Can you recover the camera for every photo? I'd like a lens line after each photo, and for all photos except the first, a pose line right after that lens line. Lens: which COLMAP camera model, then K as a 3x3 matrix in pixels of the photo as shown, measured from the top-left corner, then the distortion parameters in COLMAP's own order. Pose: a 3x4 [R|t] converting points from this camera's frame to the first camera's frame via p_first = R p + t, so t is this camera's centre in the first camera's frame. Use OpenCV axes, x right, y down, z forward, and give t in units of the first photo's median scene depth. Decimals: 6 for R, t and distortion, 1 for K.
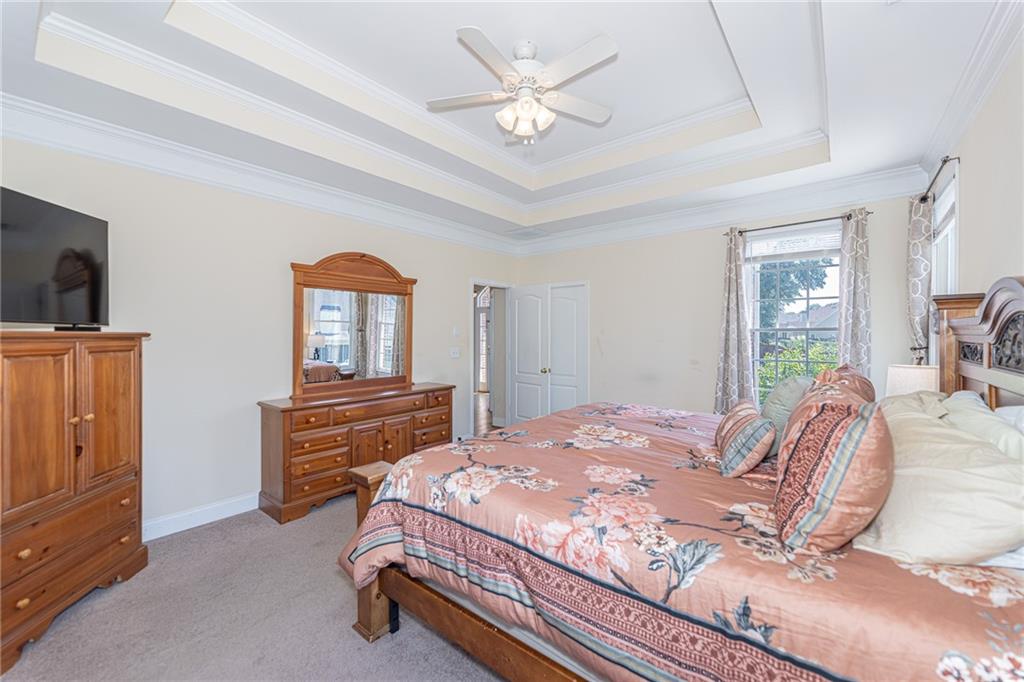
lens RADIAL K [[415.8, 0, 516.6], [0, 415.8, 338.8], [0, 0, 1]] dist [-0.000307, -0.000173]
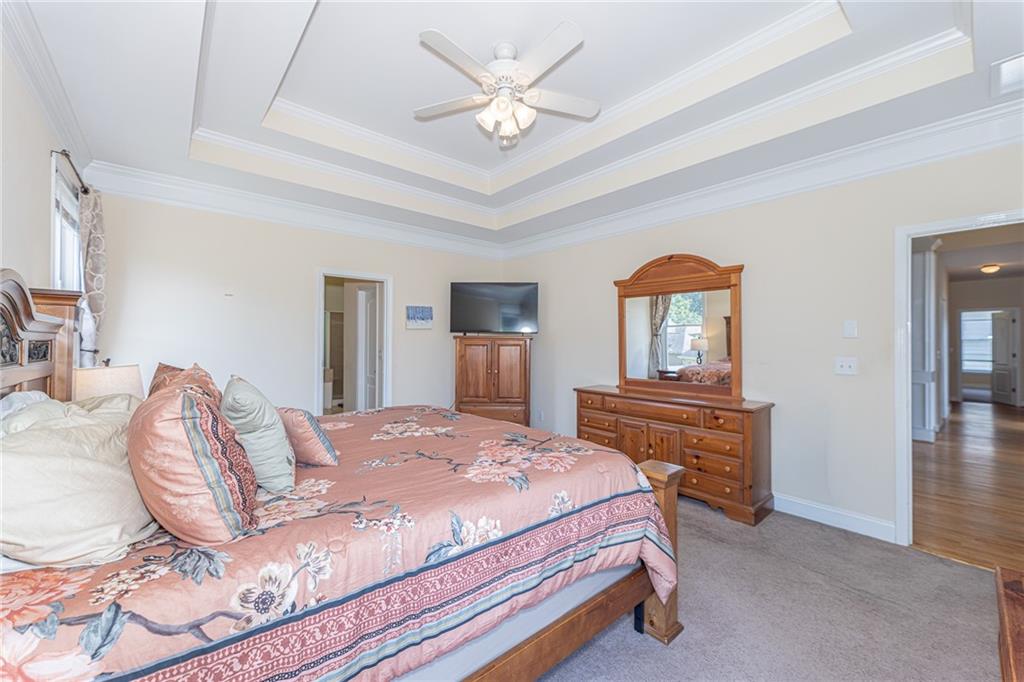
lens RADIAL K [[412.8, 0, 509.1], [0, 412.8, 336.3], [0, 0, 1]] dist [0.003618, -0.000025]
pose [[-0.192395, -0.008357, -0.981282, 0.672145], [-0.009273, 0.999935, -0.006697, -0.000301], [0.981274, 0.007811, -0.192460, 0.811929]]
